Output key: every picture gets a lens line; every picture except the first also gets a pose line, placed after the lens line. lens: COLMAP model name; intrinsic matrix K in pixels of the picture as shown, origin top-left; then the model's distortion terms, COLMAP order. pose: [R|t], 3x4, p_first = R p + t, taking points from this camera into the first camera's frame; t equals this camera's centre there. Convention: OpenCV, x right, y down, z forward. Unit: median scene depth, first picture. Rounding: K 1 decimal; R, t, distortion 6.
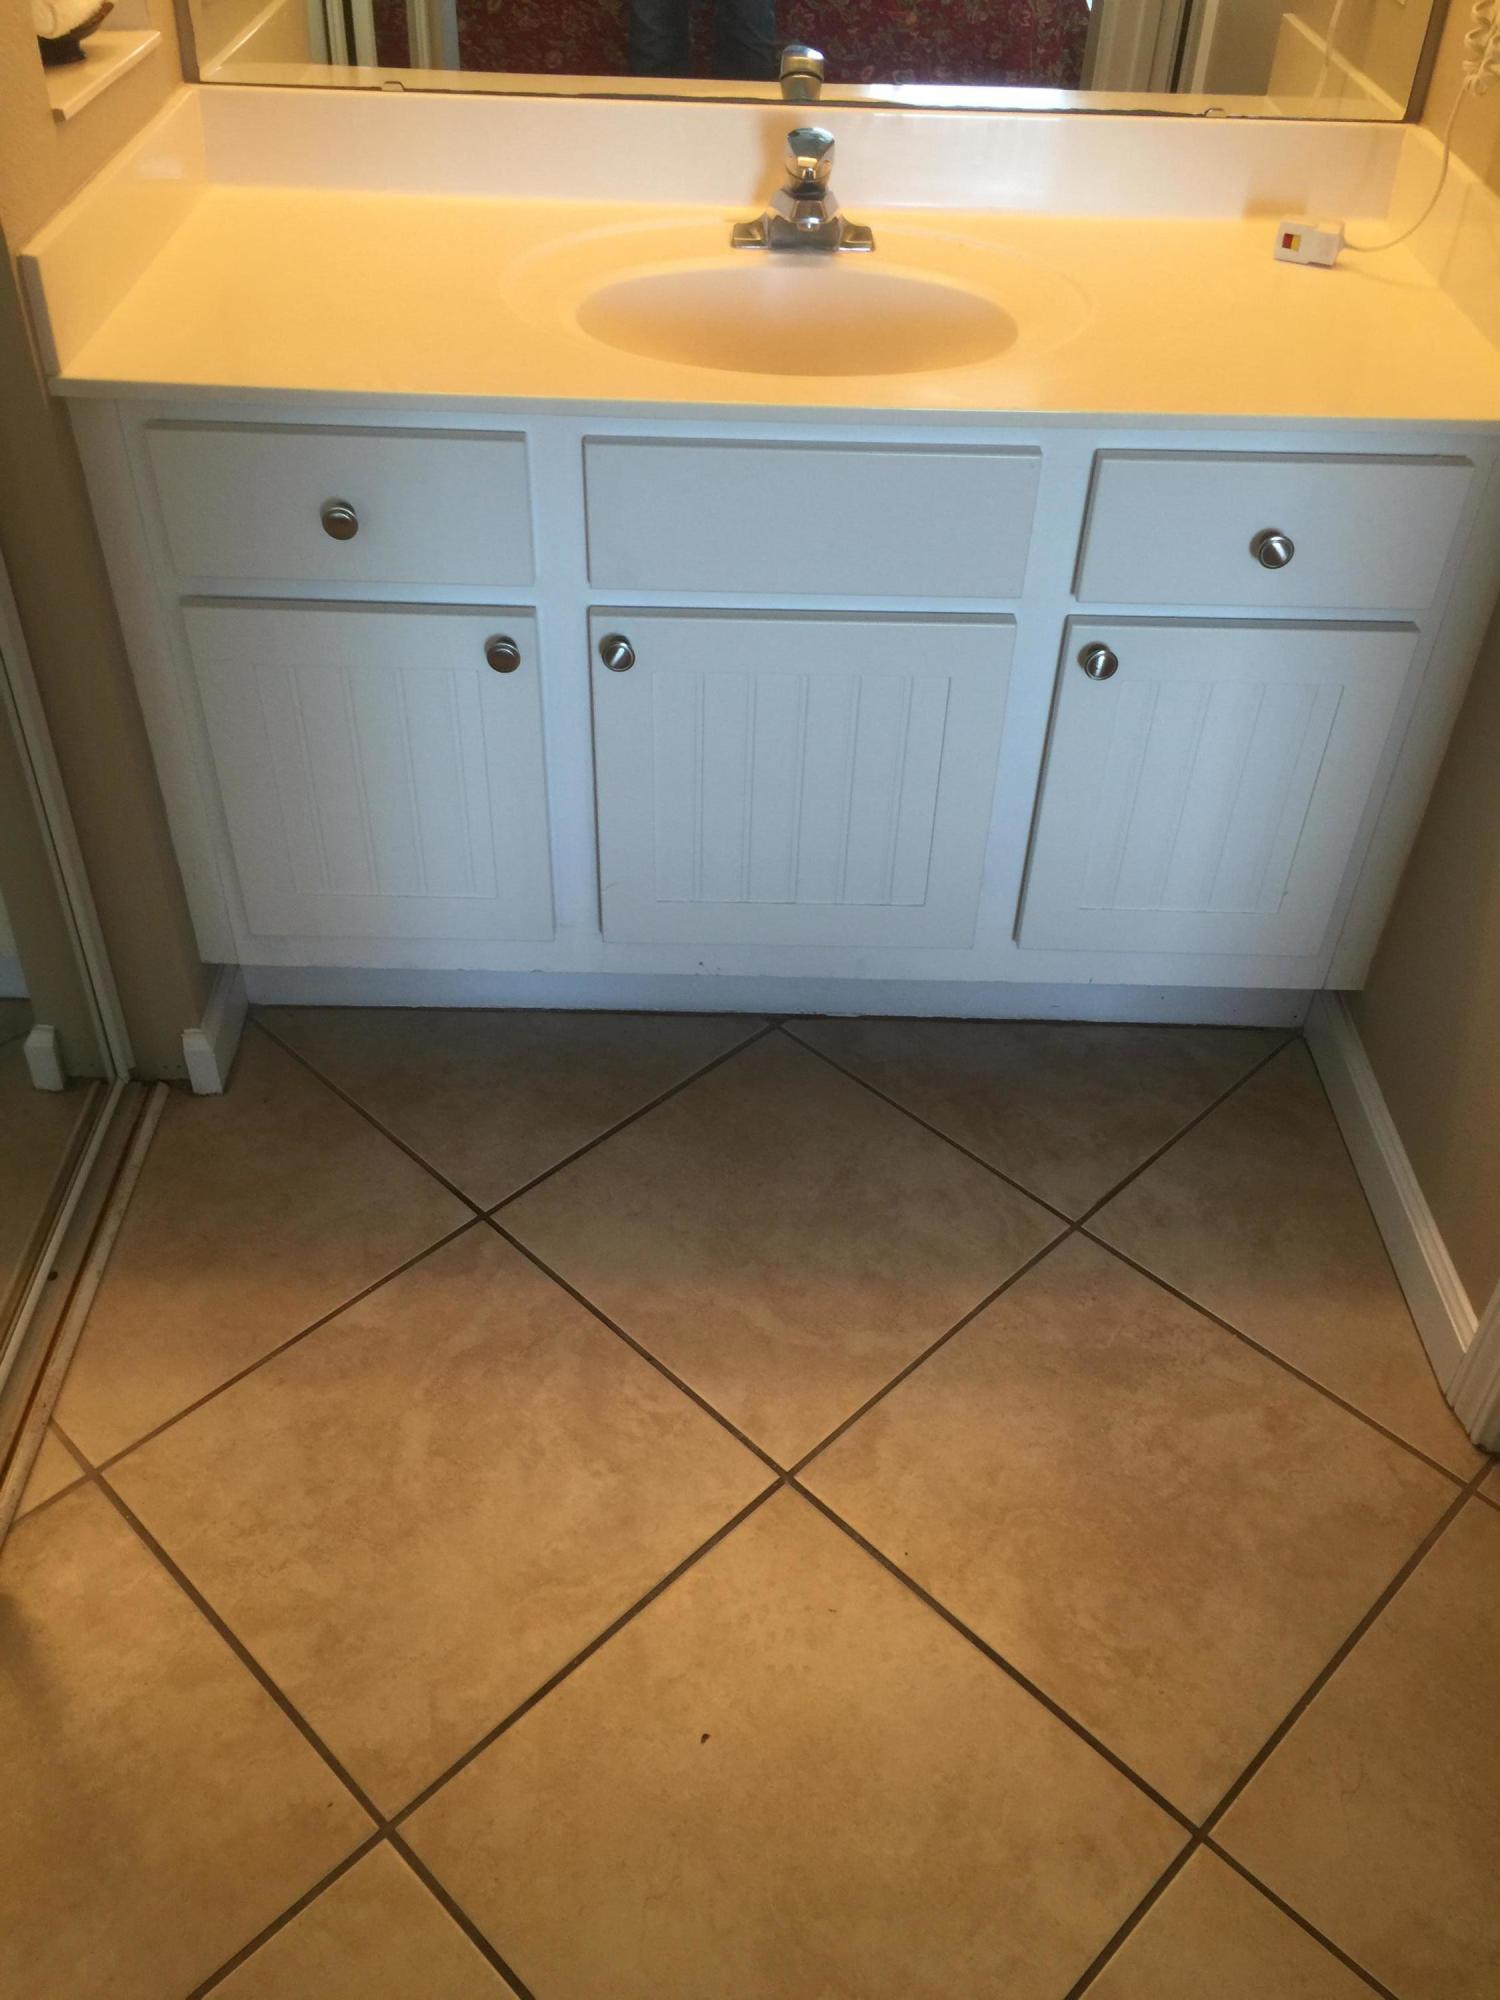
lens RADIAL K [[1720.9, 0, 756.9], [0, 1720.9, 984.5], [0, 0, 1]] dist [0.088021, -0.121419]
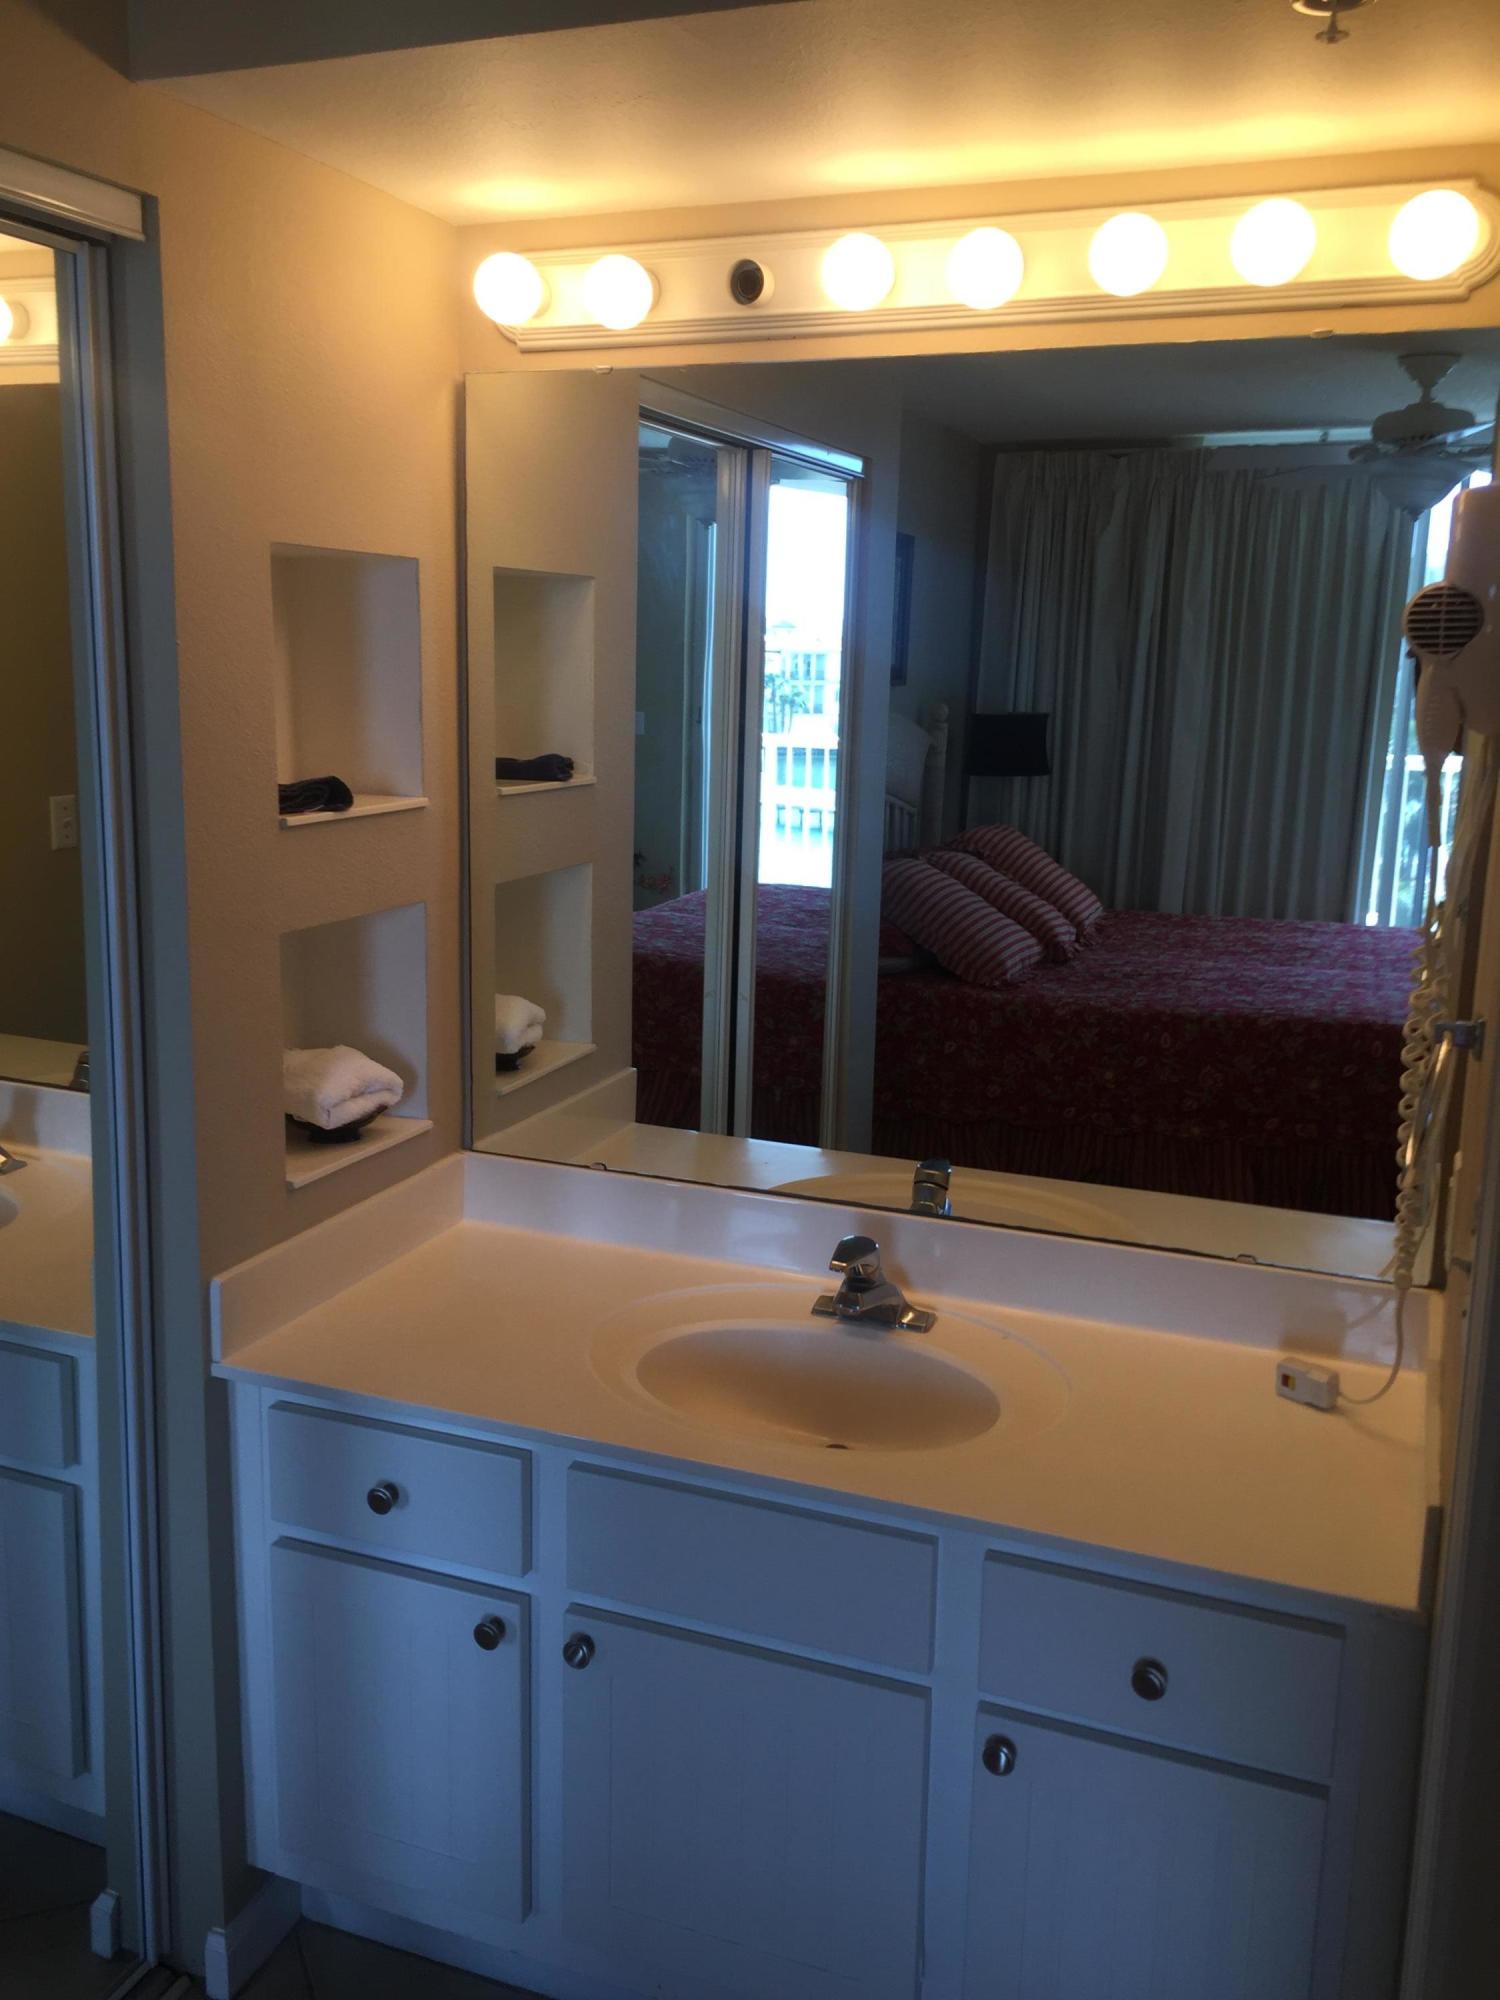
lens RADIAL K [[1720.9, 0, 756.9], [0, 1720.9, 984.5], [0, 0, 1]] dist [0.088021, -0.121419]
pose [[0.931261, 0.060626, -0.359272, 0.379118], [-0.228286, 0.865603, -0.445665, -0.082293], [0.283968, 0.497047, 0.819943, -0.108489]]
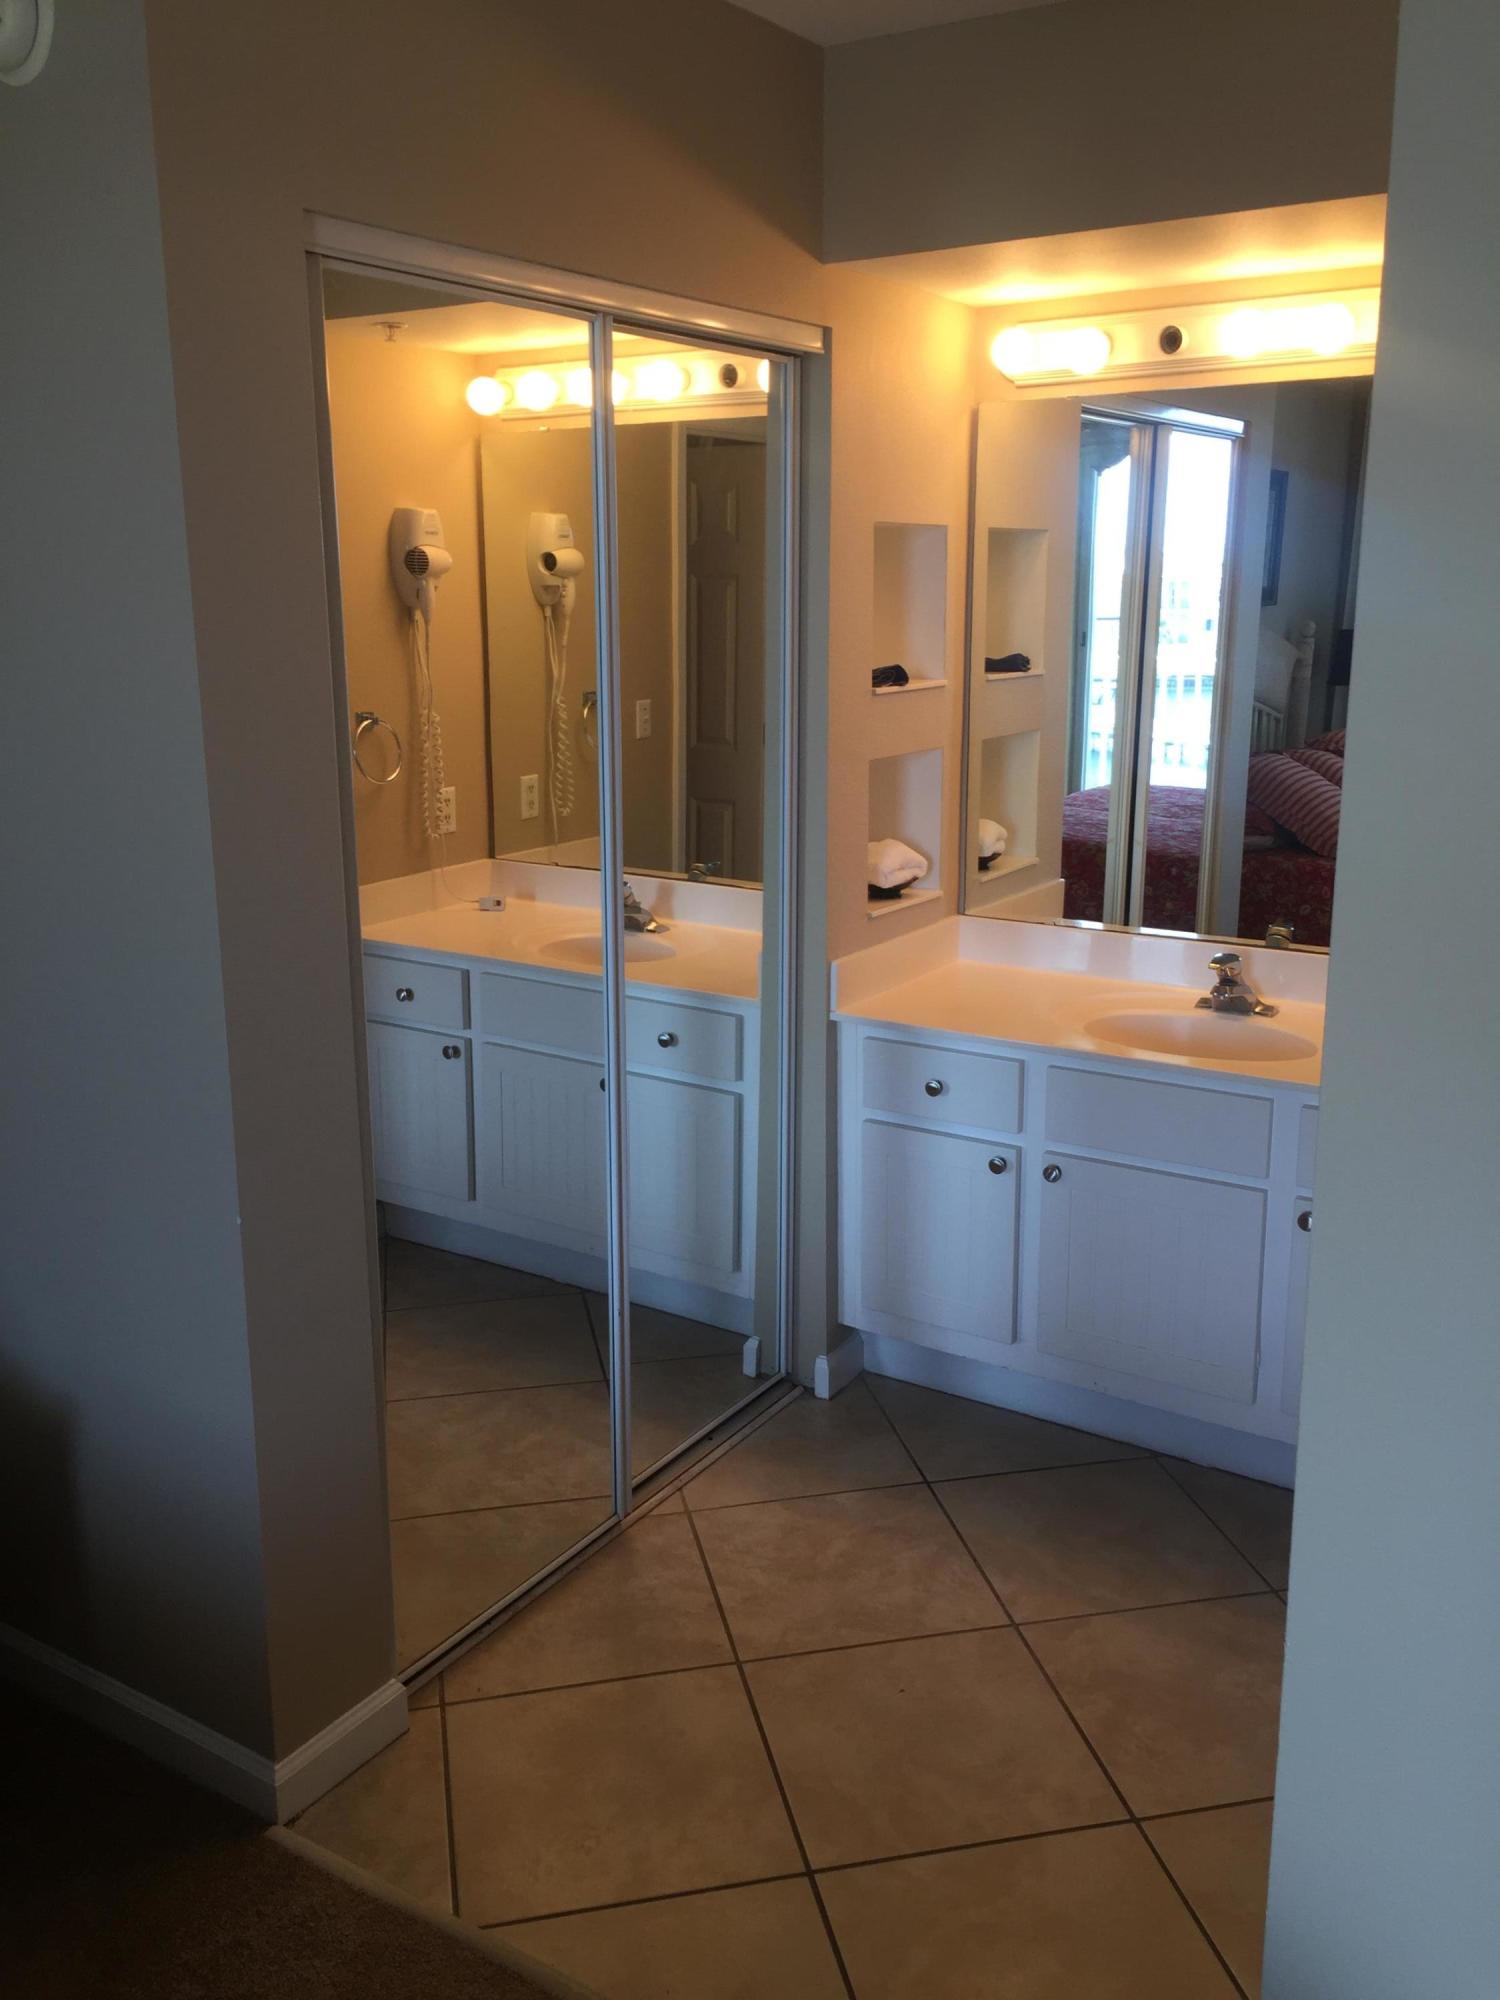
lens RADIAL K [[1720.9, 0, 756.9], [0, 1720.9, 984.5], [0, 0, 1]] dist [0.088021, -0.121419]
pose [[0.839091, 0.091444, -0.536249, 0.607533], [-0.324654, 0.875150, -0.358764, 0.390047], [0.436492, 0.475131, 0.764019, -0.664528]]
